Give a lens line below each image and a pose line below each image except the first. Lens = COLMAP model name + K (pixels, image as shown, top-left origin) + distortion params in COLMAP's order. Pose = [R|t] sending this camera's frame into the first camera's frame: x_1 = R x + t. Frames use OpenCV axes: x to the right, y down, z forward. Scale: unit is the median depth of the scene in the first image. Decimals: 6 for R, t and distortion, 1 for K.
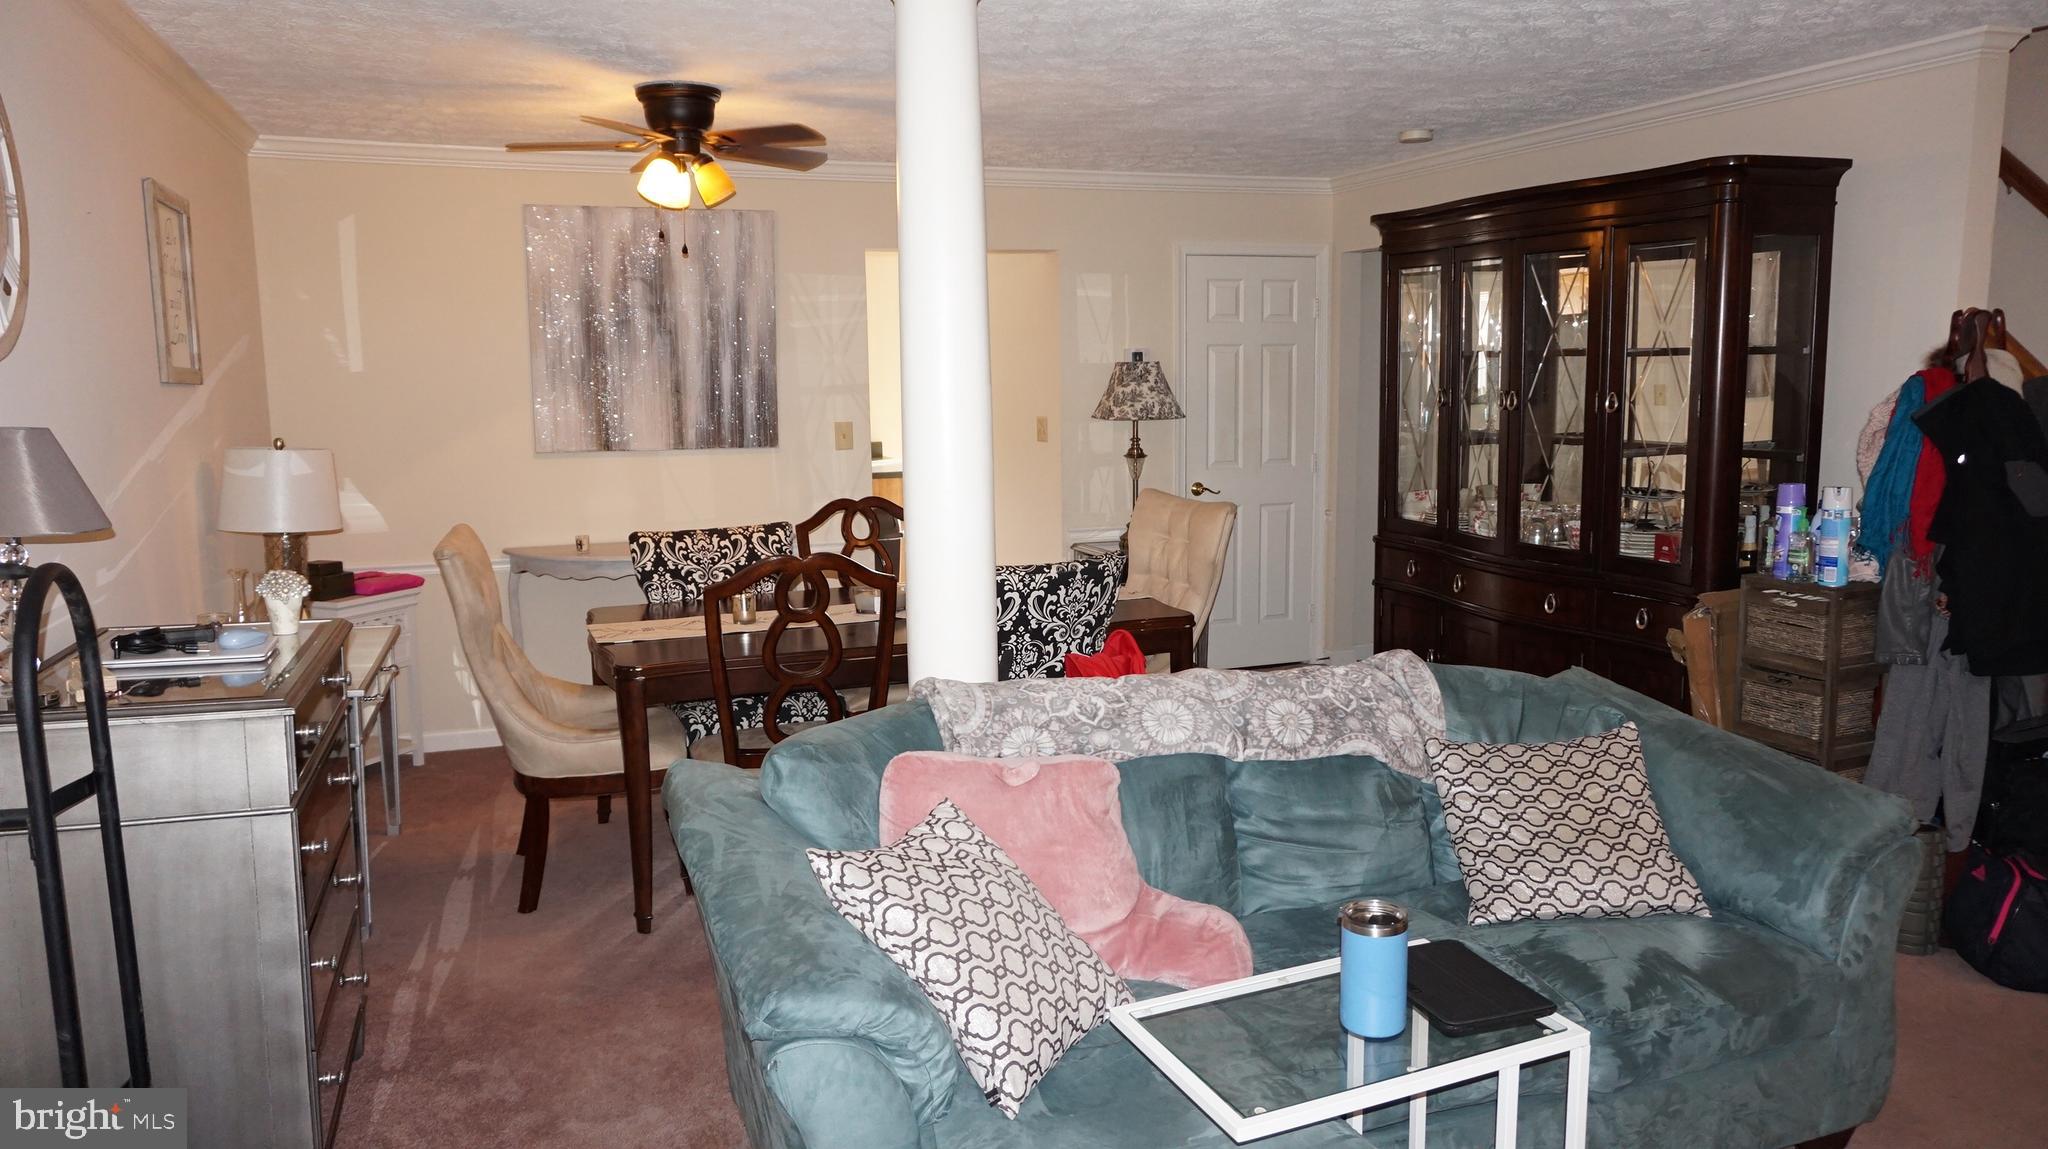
lens RADIAL K [[1376.3, 0, 1031.1], [0, 1376.3, 560.3], [0, 0, 1]] dist [-0.040606, 0.031900]
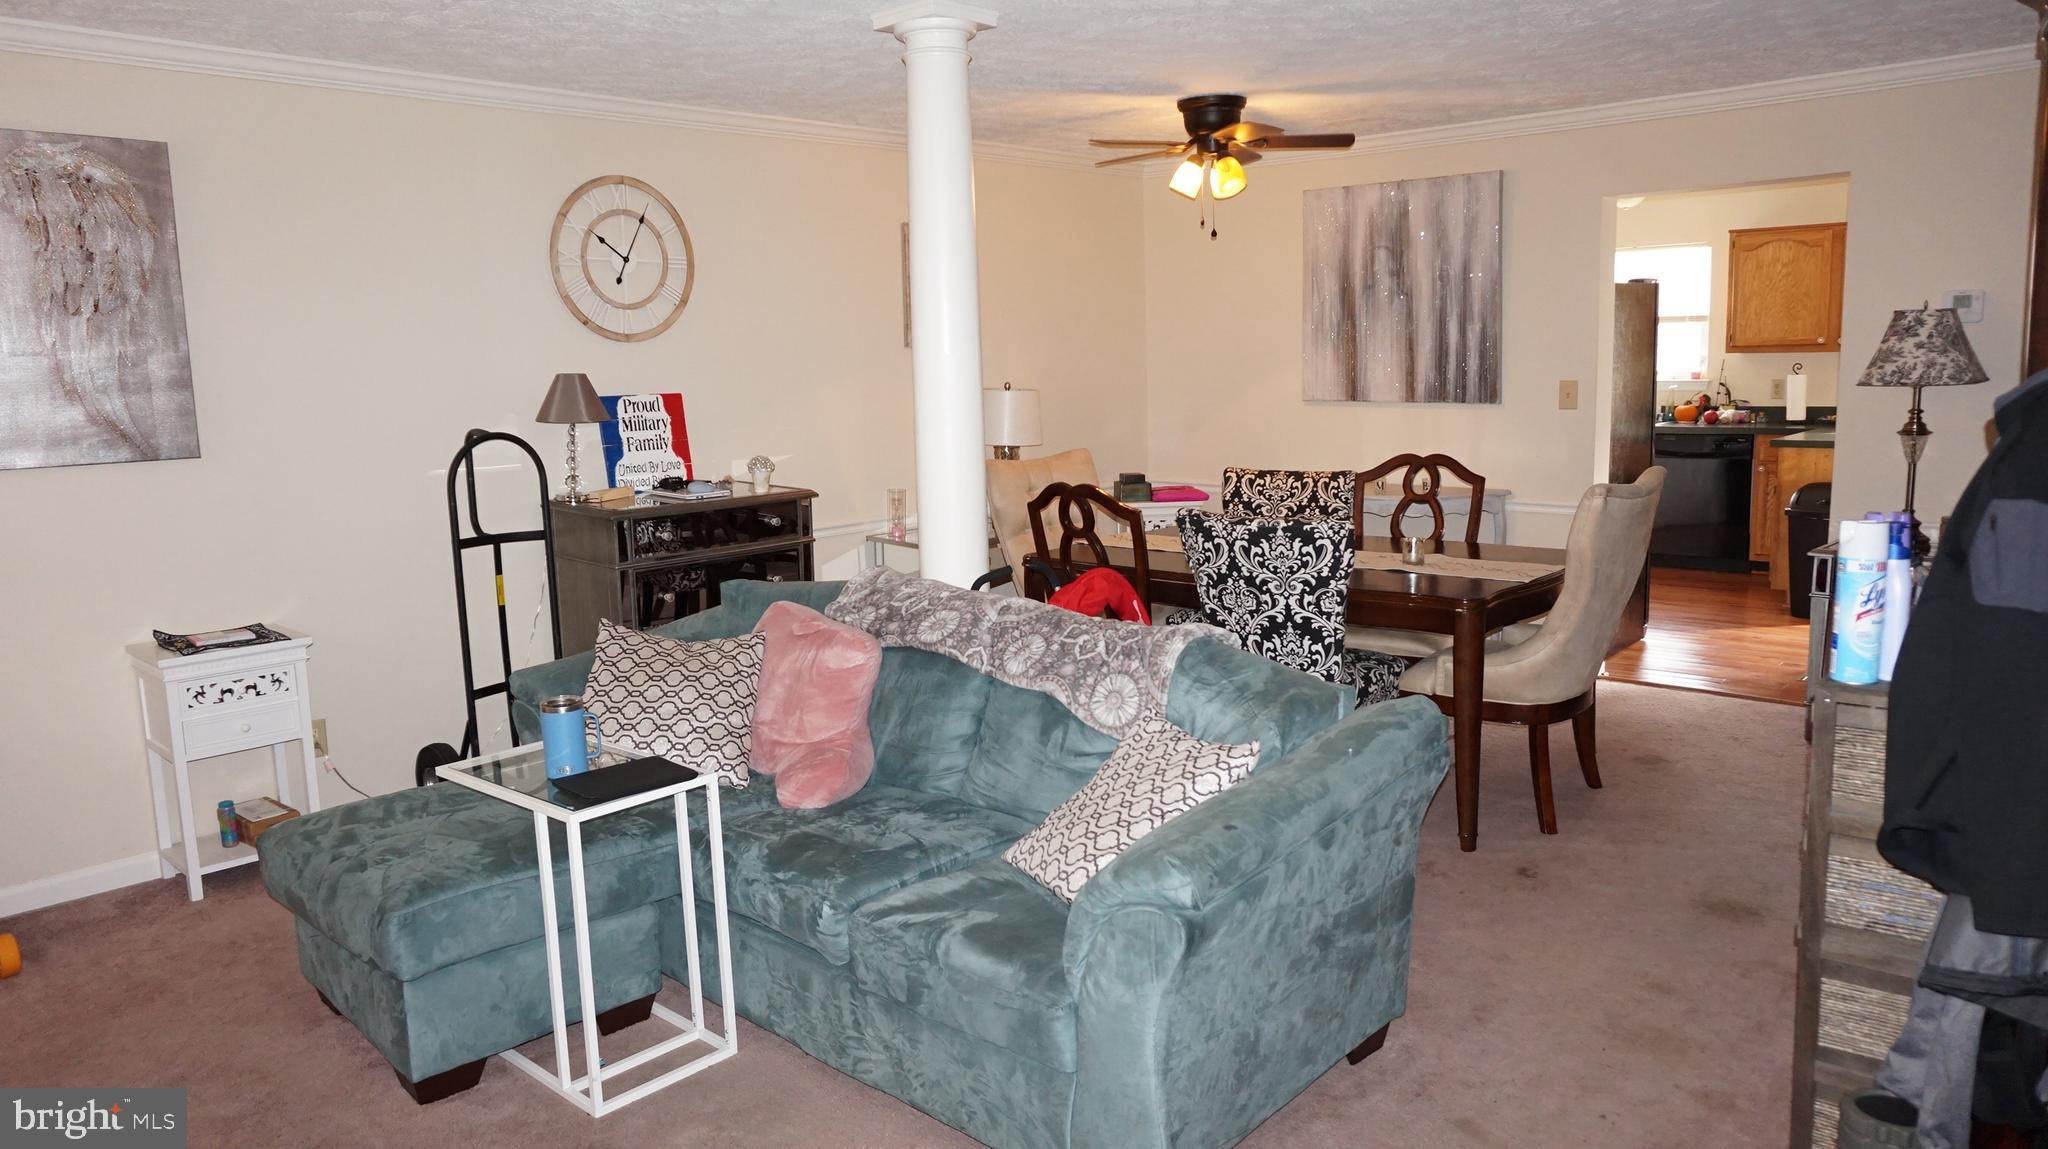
lens RADIAL K [[1376.3, 0, 1037.8], [0, 1376.3, 580.9], [0, 0, 1]] dist [-0.040606, 0.031900]
pose [[0.460945, 0.147596, -0.875069, 0.600243], [-0.098259, 0.988497, 0.114970, -0.037650], [0.881972, 0.032988, 0.470145, 0.239039]]
